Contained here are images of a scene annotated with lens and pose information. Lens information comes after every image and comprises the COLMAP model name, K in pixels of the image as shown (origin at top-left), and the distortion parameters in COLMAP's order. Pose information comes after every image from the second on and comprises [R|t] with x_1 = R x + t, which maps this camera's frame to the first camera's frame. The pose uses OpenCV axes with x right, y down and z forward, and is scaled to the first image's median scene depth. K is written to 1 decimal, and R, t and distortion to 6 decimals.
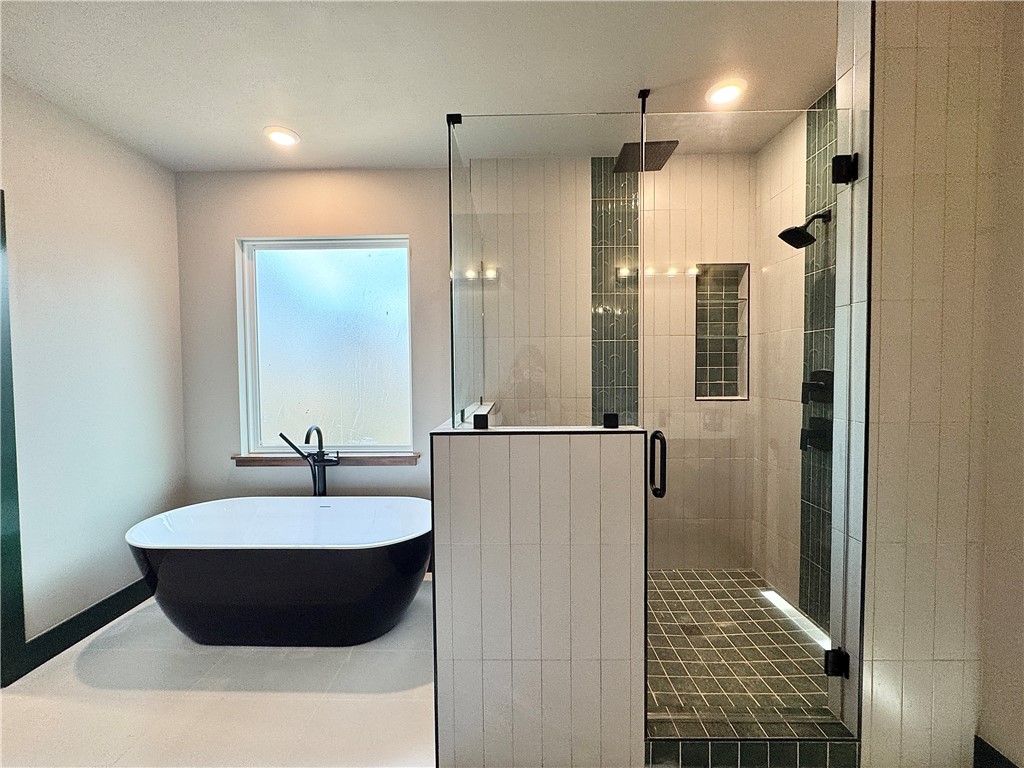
lens RADIAL K [[407.6, 0, 512.4], [0, 407.6, 385.0], [0, 0, 1]] dist [-0.002770, 0.000119]
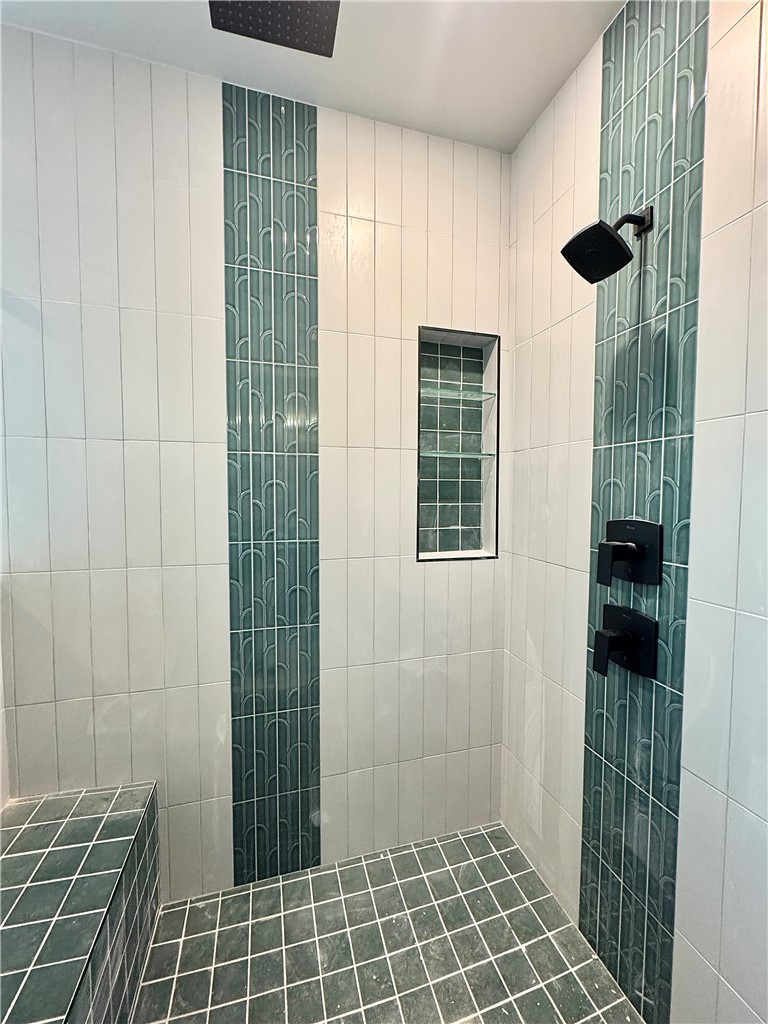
lens RADIAL K [[407.6, 0, 383.0], [0, 407.6, 510.6], [0, 0, 1]] dist [-0.002770, 0.000119]
pose [[0.957549, -0.003279, 0.288253, 0.231018], [-0.000458, 0.999917, 0.012898, -0.041885], [-0.288271, -0.012483, 0.957467, 0.448983]]
